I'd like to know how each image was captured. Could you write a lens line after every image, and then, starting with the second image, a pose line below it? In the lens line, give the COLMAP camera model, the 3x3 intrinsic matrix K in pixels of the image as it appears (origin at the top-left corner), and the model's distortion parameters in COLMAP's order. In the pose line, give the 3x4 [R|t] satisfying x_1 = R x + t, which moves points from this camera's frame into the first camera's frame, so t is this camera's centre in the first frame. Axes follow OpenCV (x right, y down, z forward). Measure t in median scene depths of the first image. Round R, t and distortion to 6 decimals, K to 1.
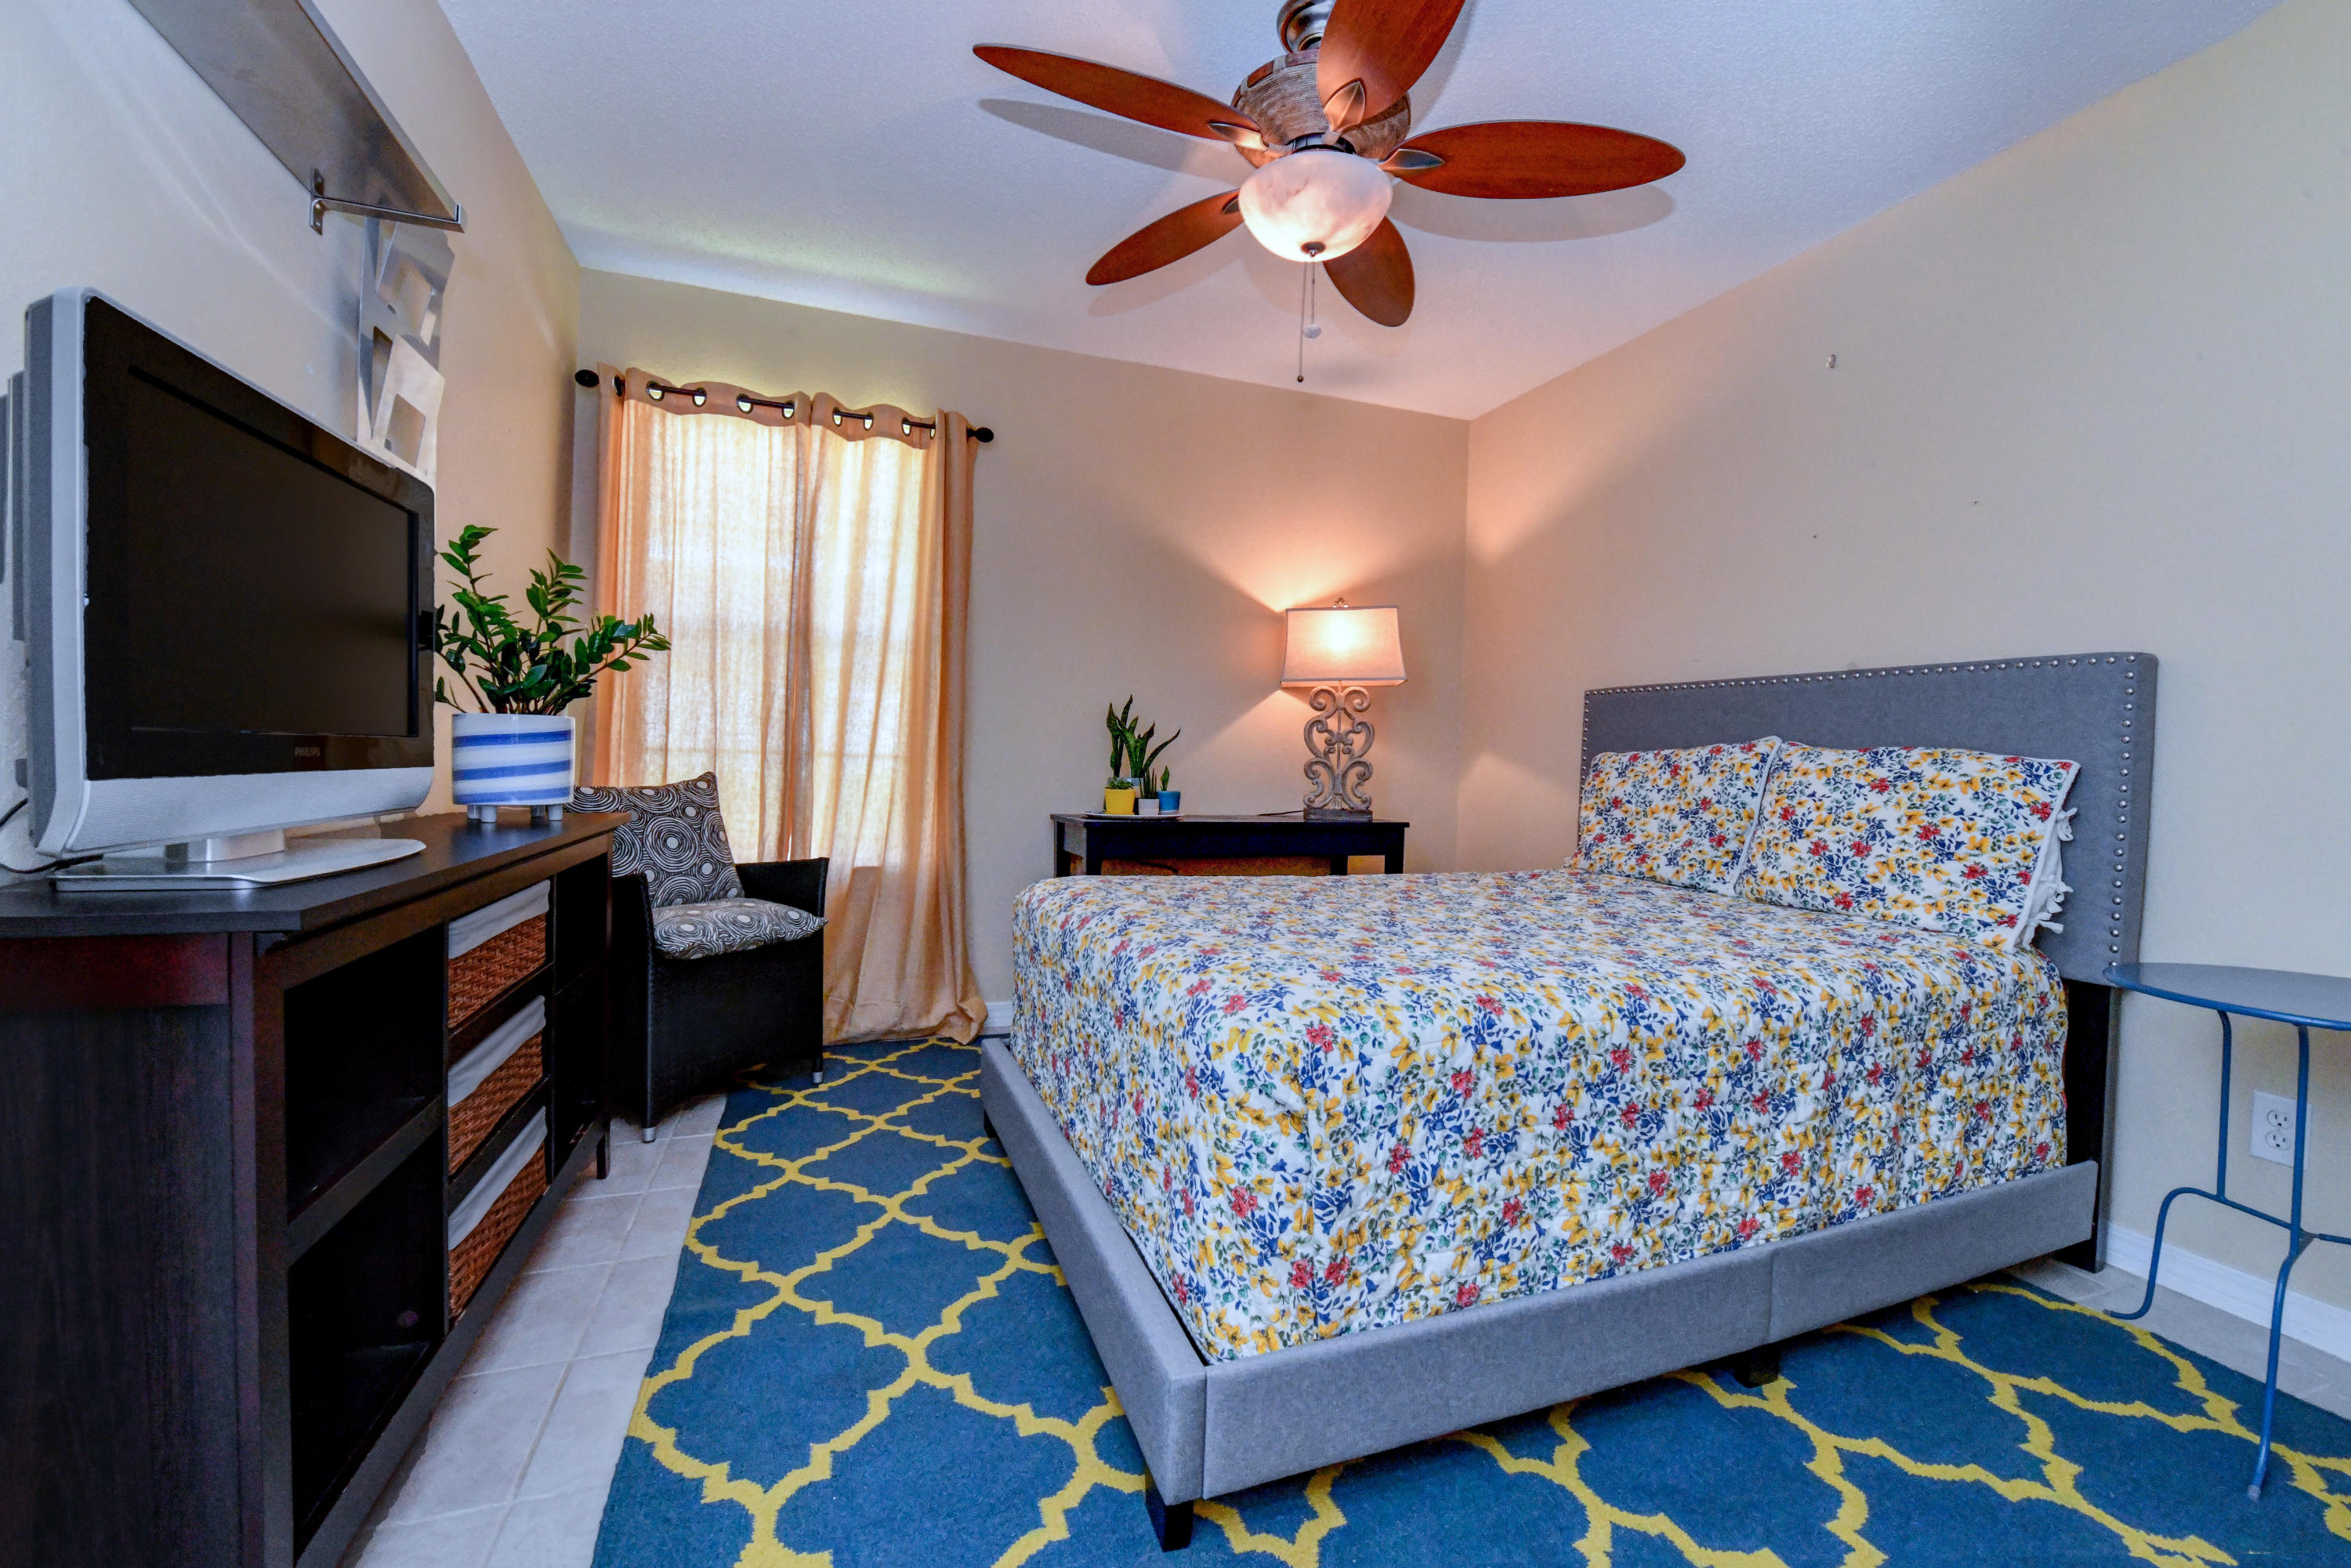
lens RADIAL K [[935.1, 0, 1175.5], [0, 935.1, 784.0], [0, 0, 1]] dist [-0.000577, -0.000303]
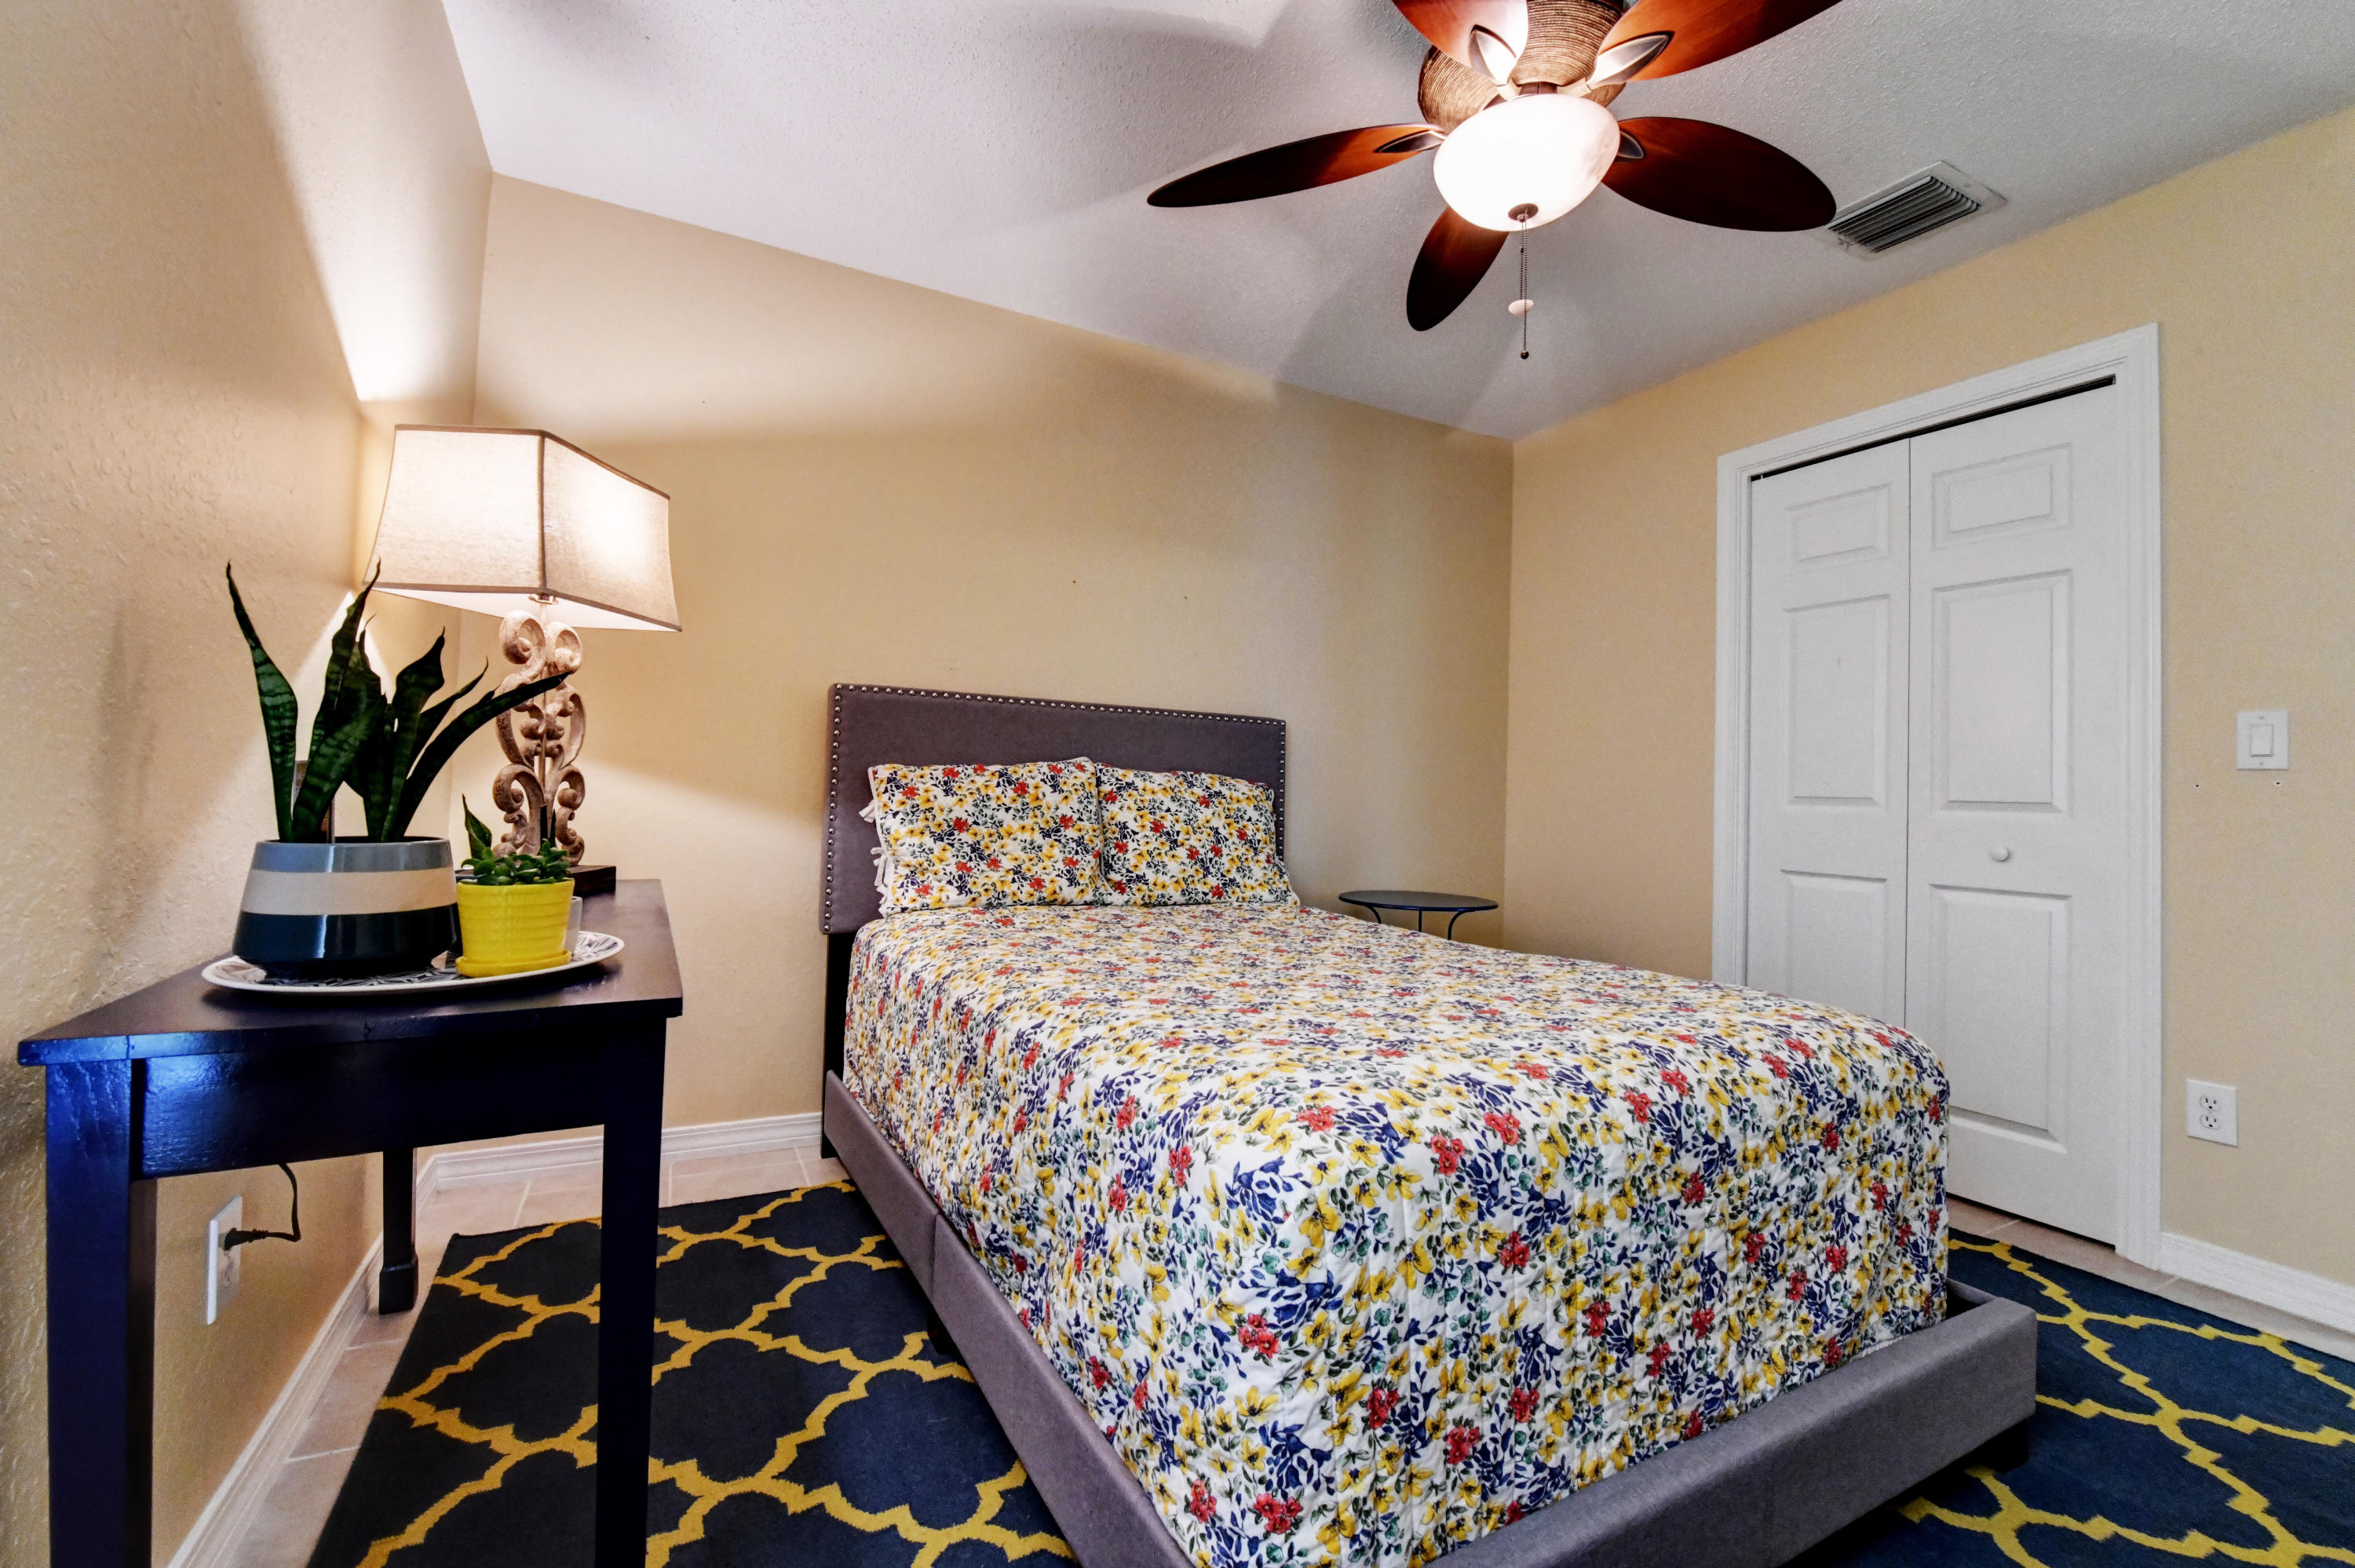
lens RADIAL K [[936.6, 0, 1177.5], [0, 936.6, 784.0], [0, 0, 1]] dist [-0.000577, -0.000303]
pose [[-0.134715, -0.003582, 0.990878, -0.512910], [-0.002087, 0.999992, 0.003331, -0.026166], [-0.990882, -0.001619, -0.134721, 1.131264]]
